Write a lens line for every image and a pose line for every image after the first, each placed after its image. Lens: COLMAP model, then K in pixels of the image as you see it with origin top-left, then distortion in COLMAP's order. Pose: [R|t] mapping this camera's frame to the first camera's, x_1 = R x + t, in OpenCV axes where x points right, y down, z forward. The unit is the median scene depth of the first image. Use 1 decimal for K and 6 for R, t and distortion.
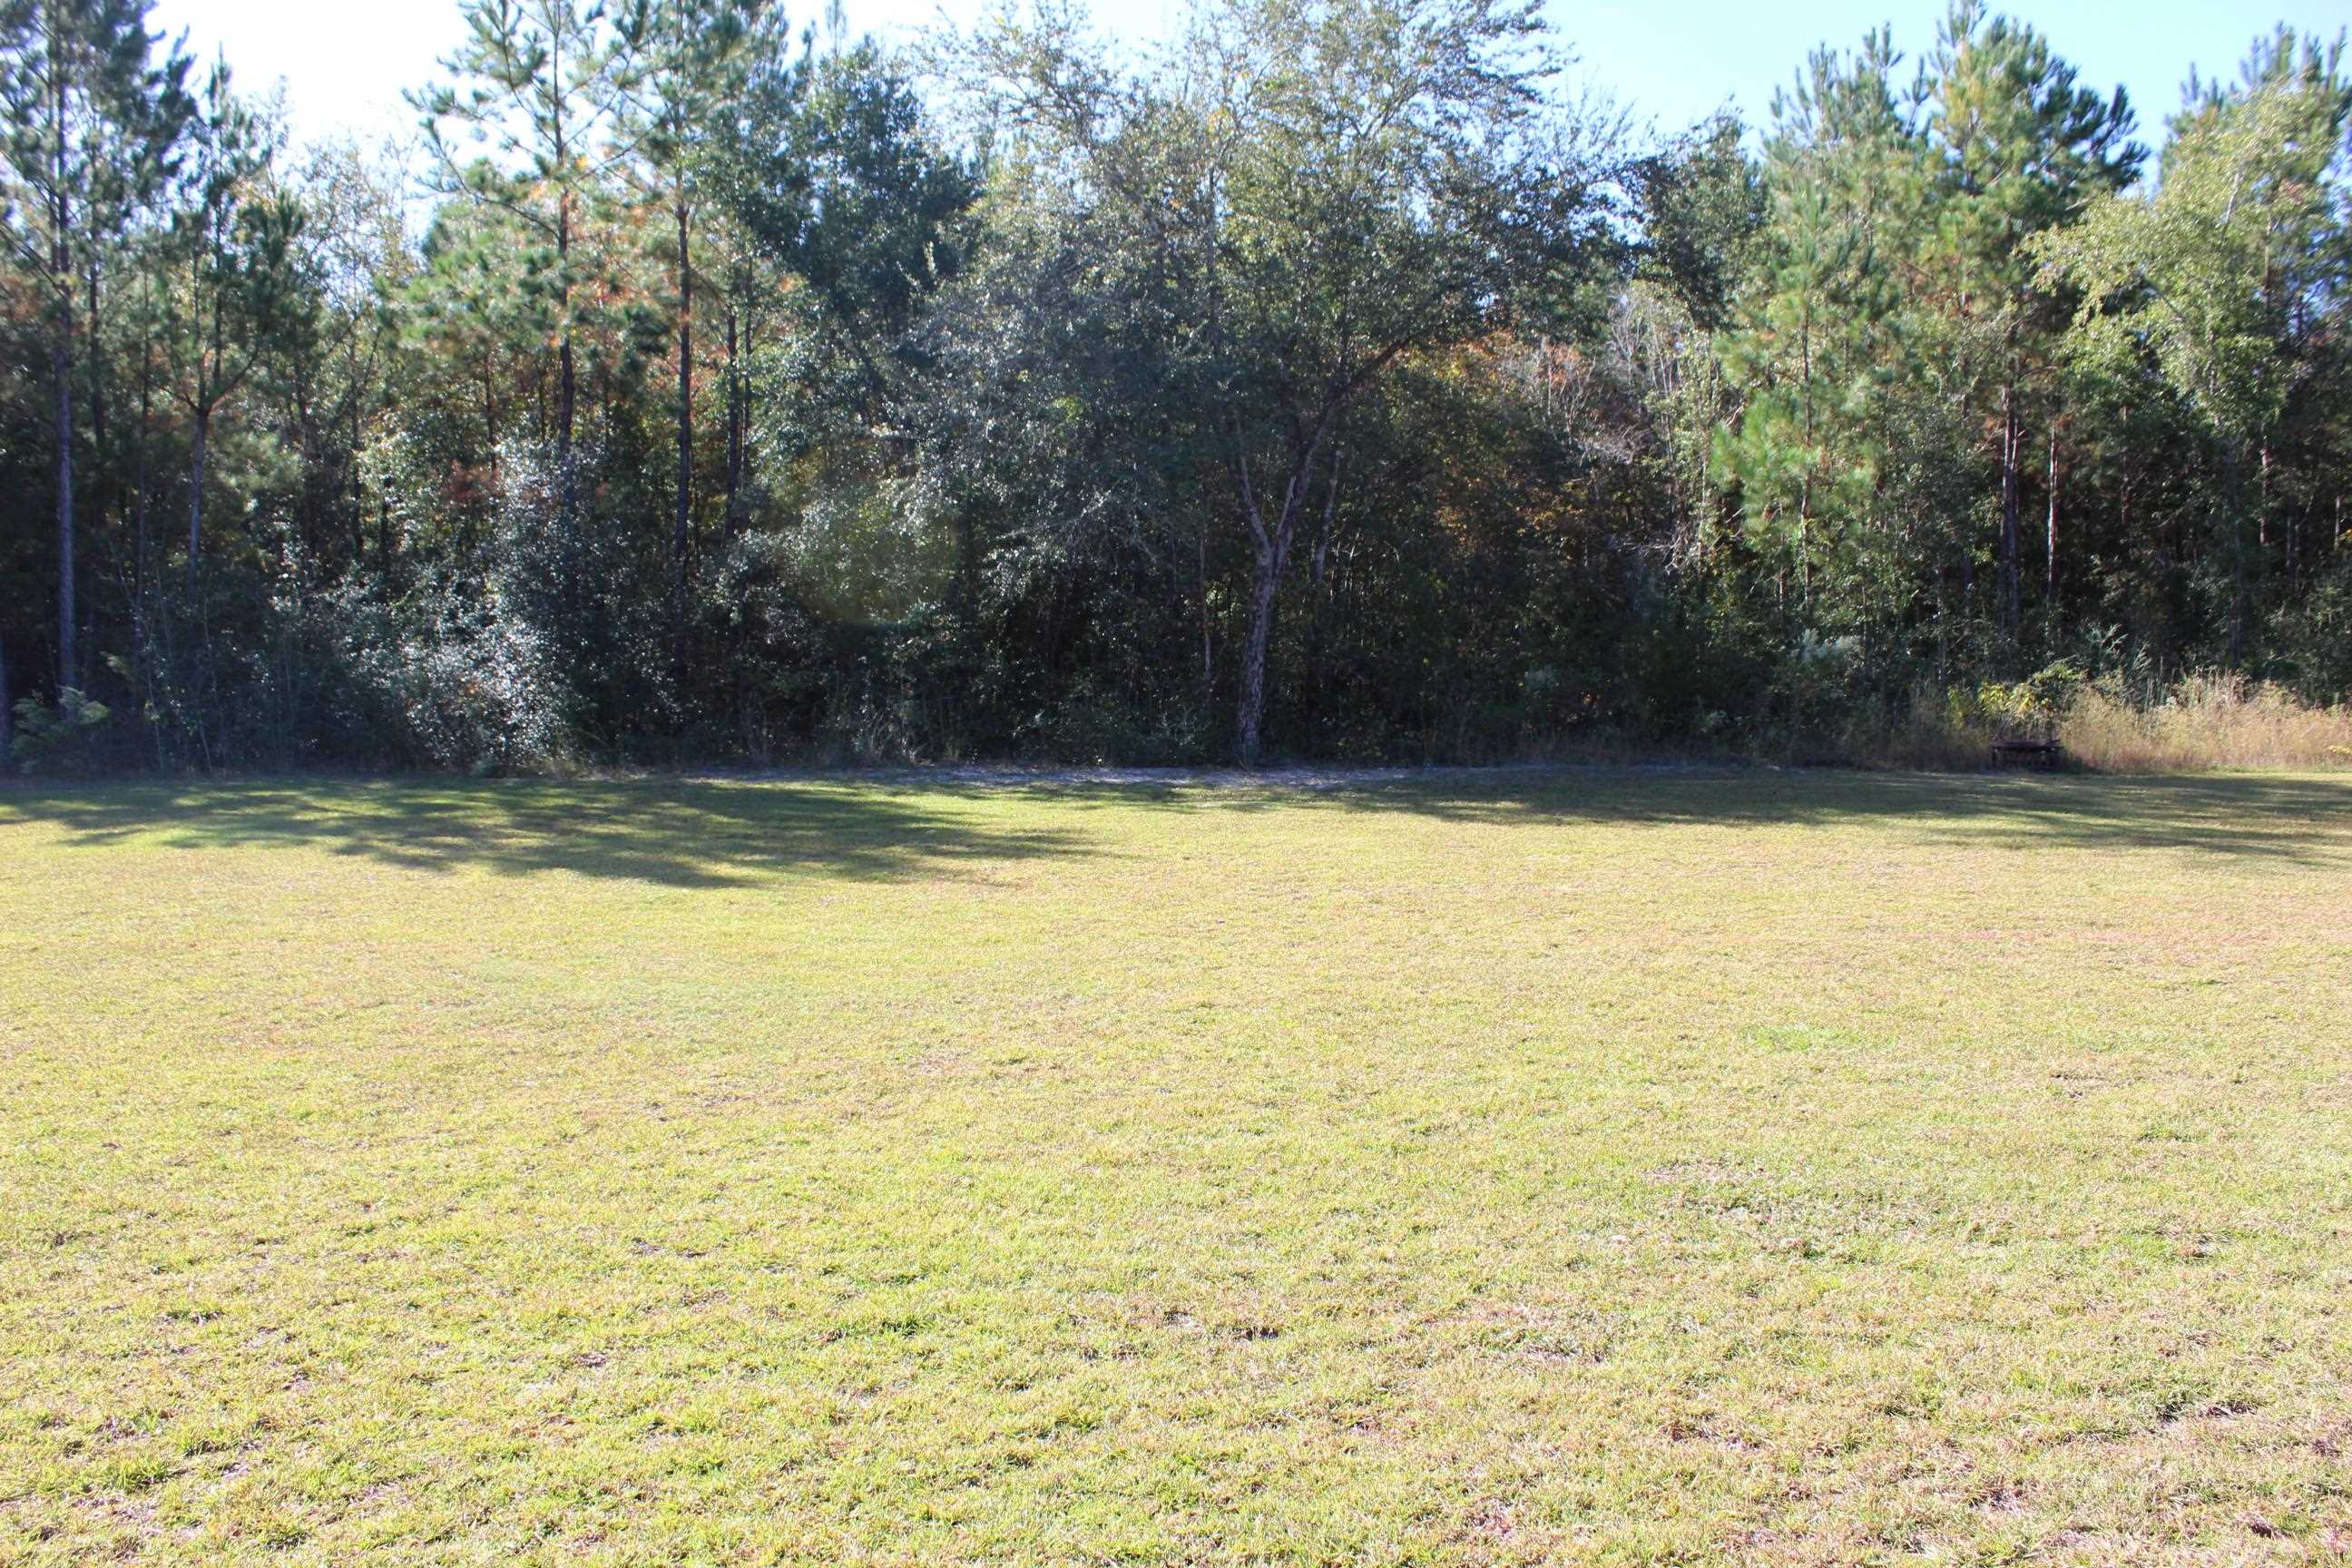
lens RADIAL K [[1974.0, 0, 1143.9], [0, 1974.0, 798.2], [0, 0, 1]] dist [-0.166256, 0.138698]
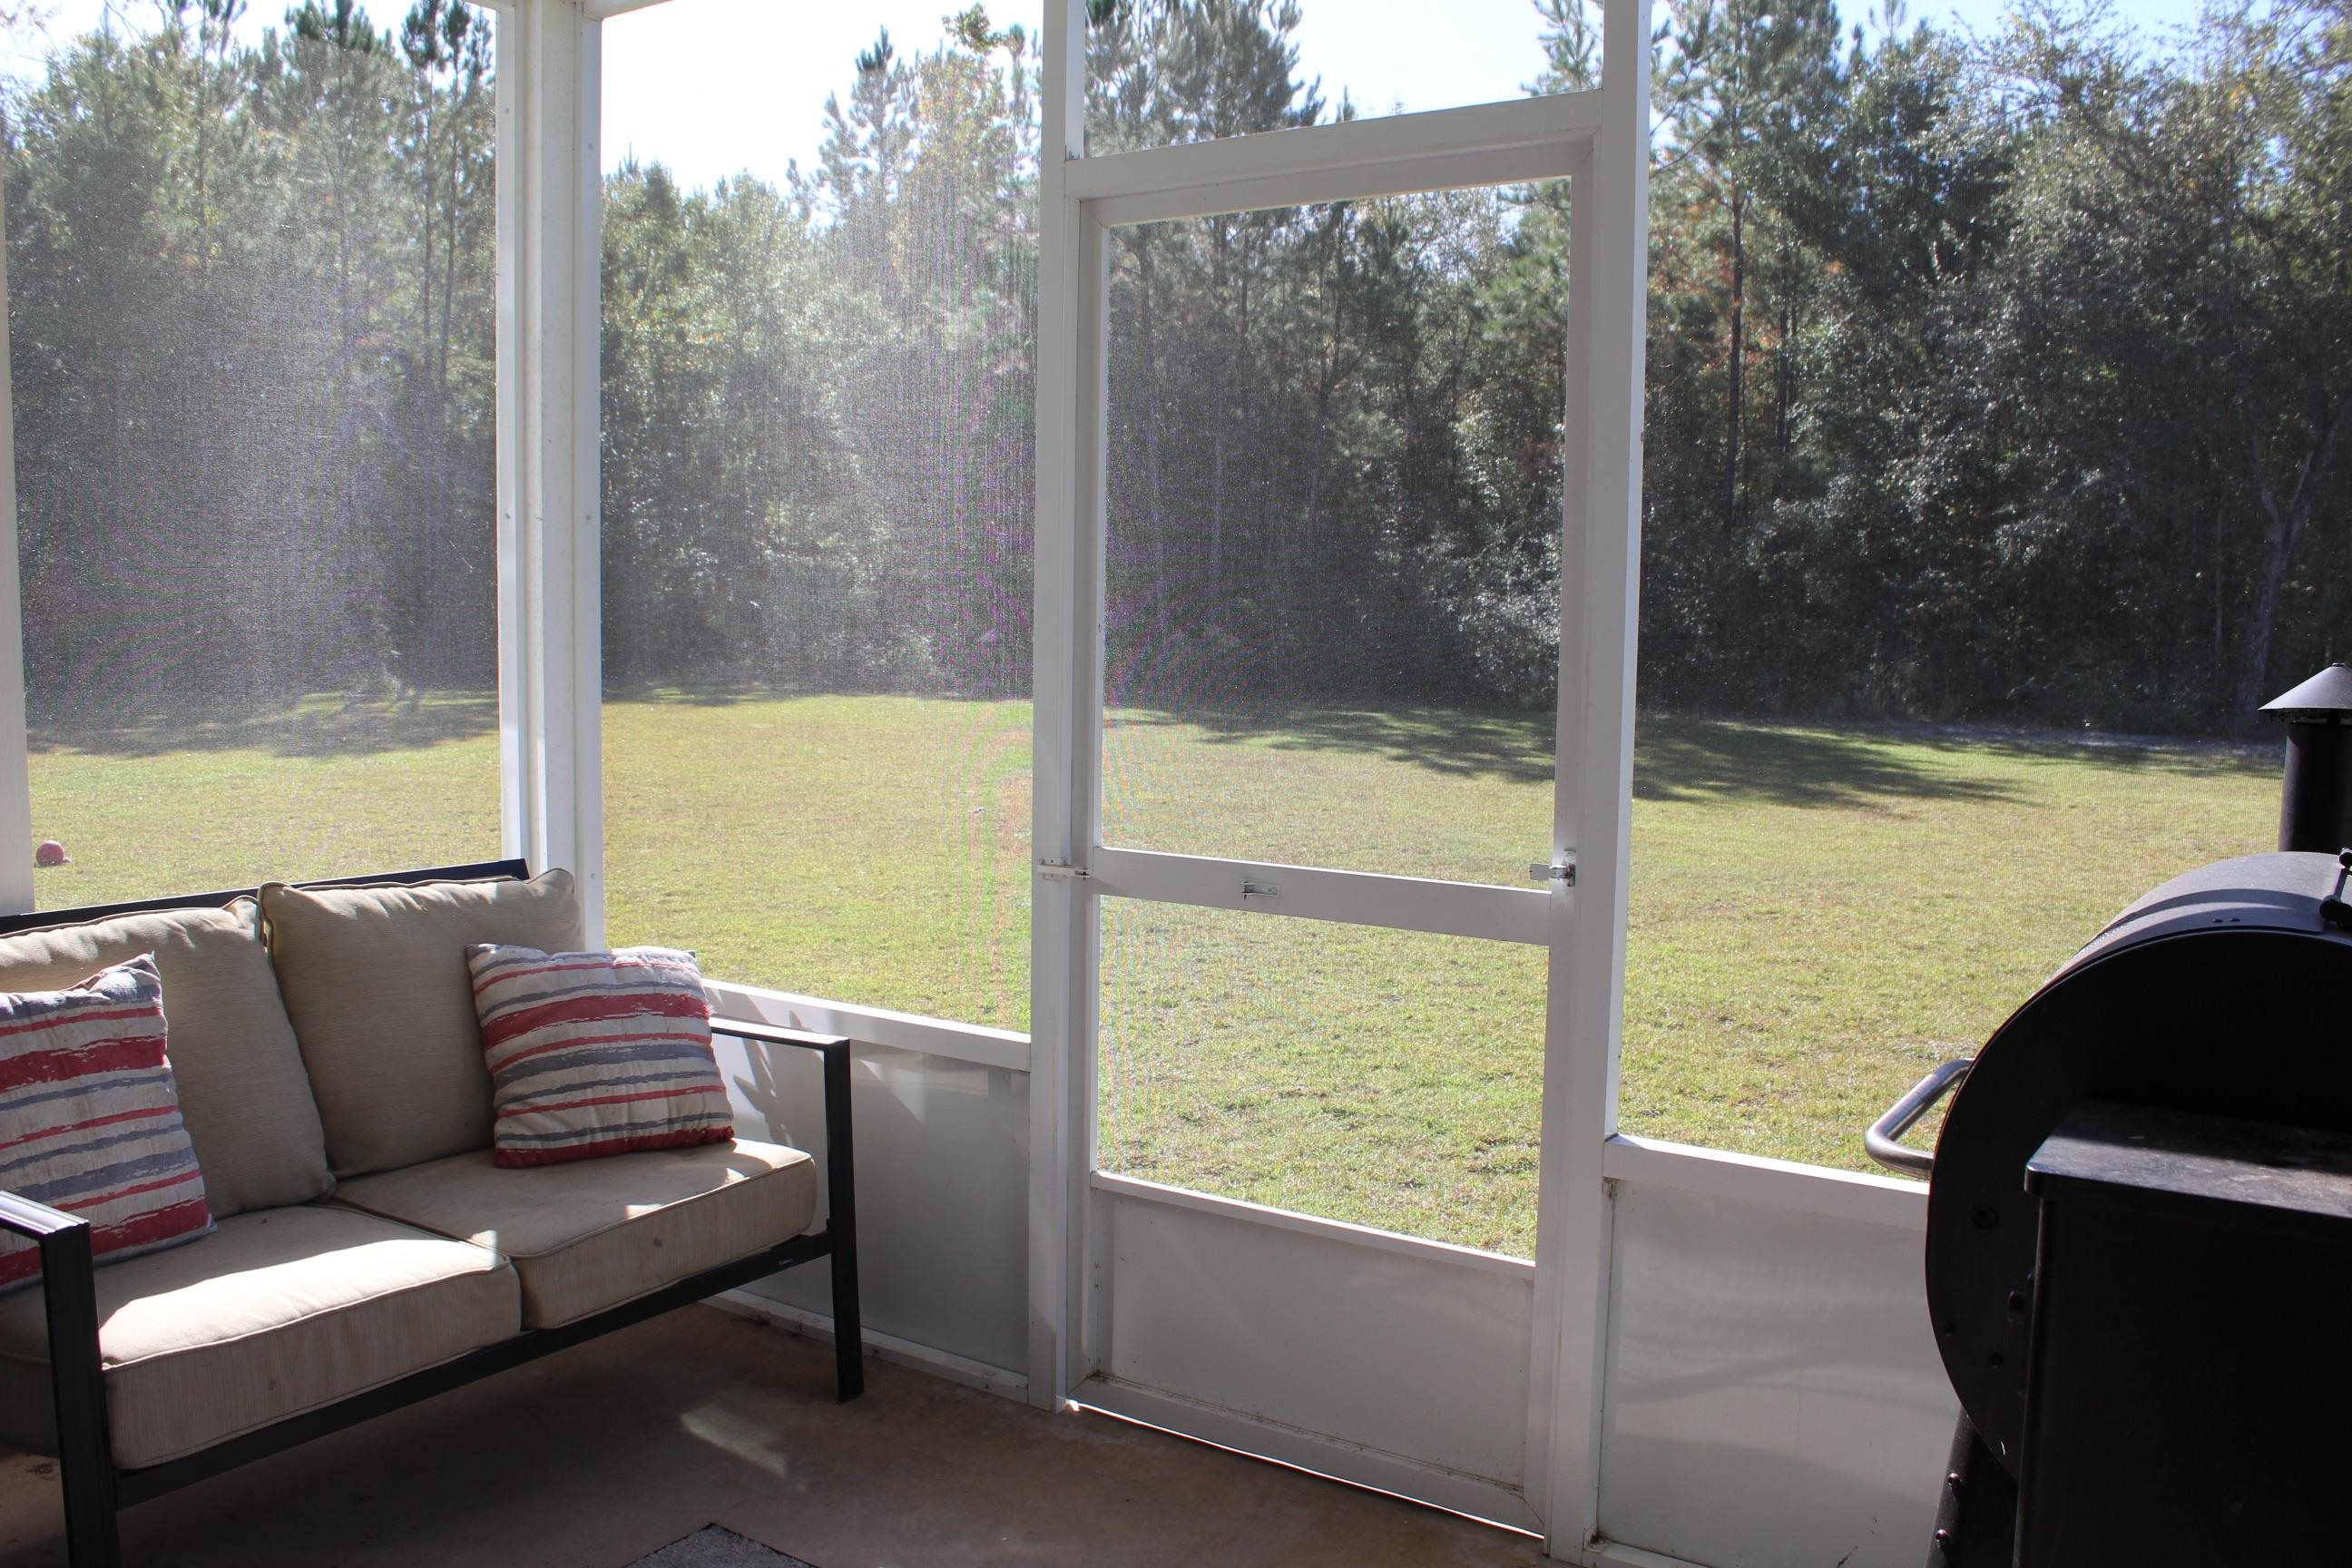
lens RADIAL K [[1974.0, 0, 1174.3], [0, 1974.0, 797.1], [0, 0, 1]] dist [-0.166256, 0.138698]
pose [[0.857927, 0.068102, -0.509237, 0.070108], [-0.055318, 0.997658, 0.040224, 0.004966], [0.510784, -0.006339, 0.859686, -0.110138]]
